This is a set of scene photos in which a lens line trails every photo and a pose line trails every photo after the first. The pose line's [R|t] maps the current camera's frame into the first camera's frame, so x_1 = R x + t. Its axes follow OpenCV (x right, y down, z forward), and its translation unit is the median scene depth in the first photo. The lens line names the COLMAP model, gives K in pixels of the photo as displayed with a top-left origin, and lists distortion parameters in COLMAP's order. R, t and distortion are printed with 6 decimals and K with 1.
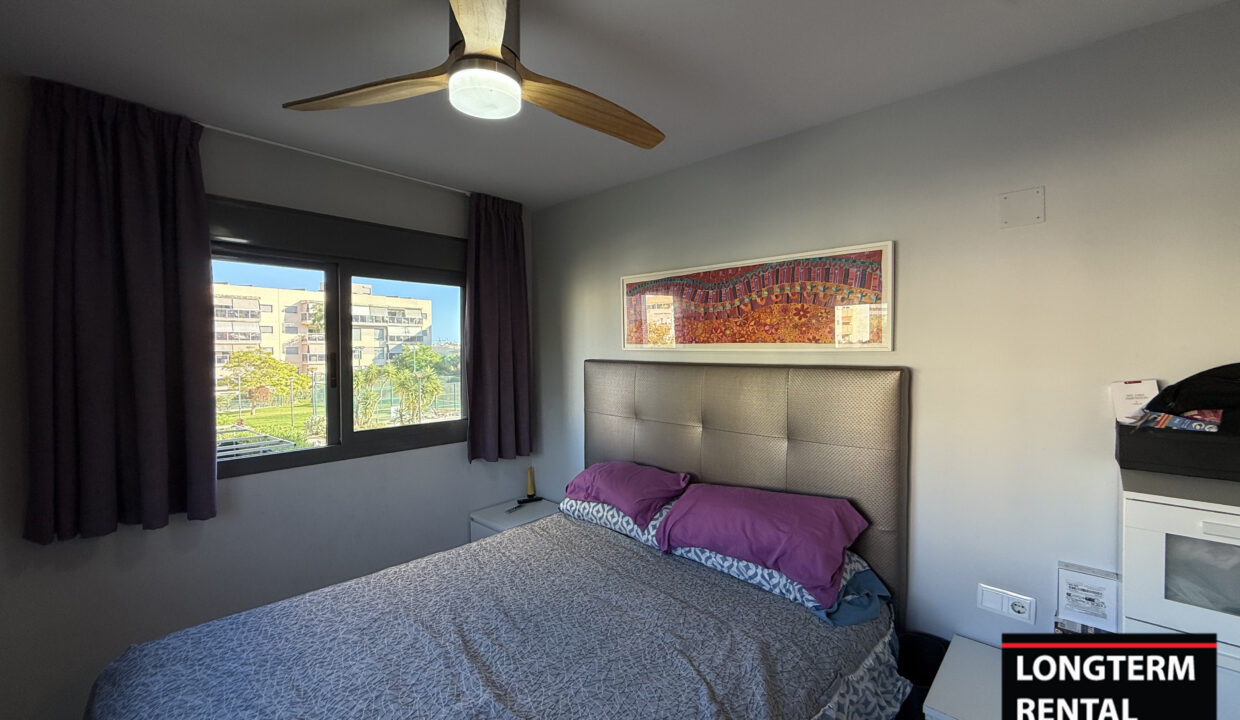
lens RADIAL K [[491.7, 0, 624.0], [0, 491.7, 359.5], [0, 0, 1]] dist [-0.001865, 0.000619]
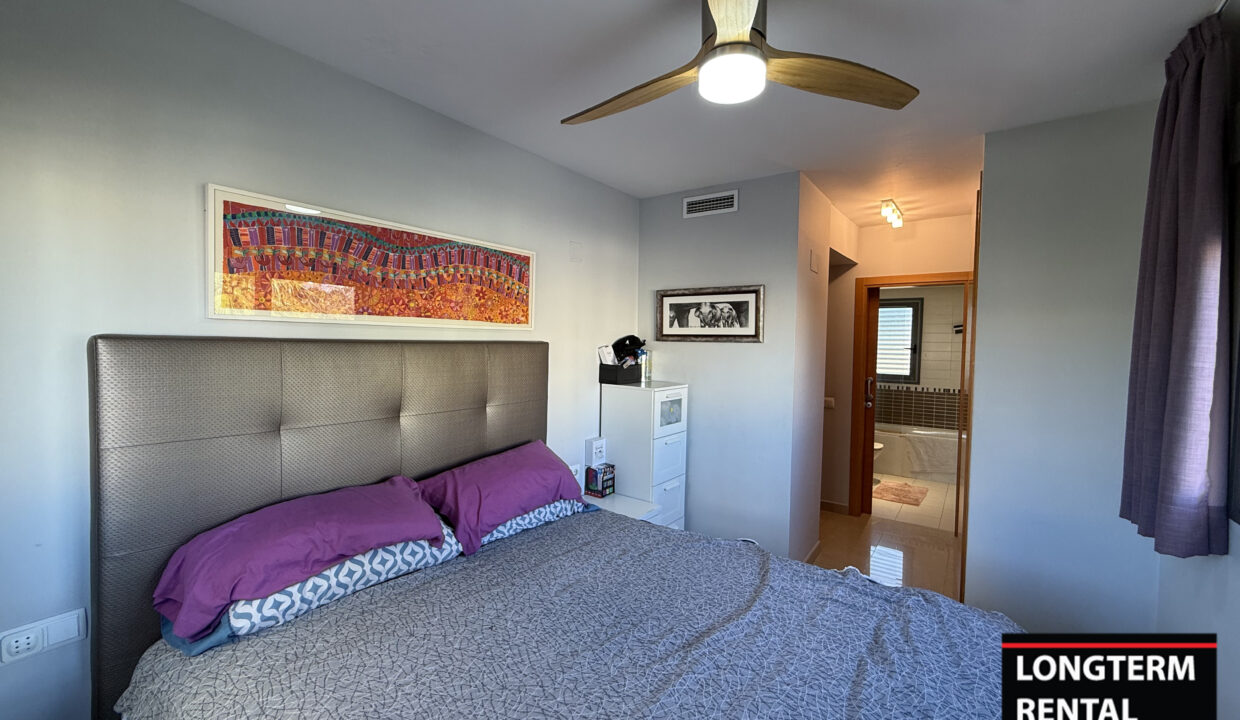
lens RADIAL K [[491.7, 0, 612.9], [0, 491.7, 357.1], [0, 0, 1]] dist [-0.001865, 0.000619]
pose [[-0.093817, -0.033856, 0.995014, -0.733637], [0.006697, 0.999378, 0.034636, 0.010446], [-0.995567, 0.009913, -0.093532, 0.746978]]
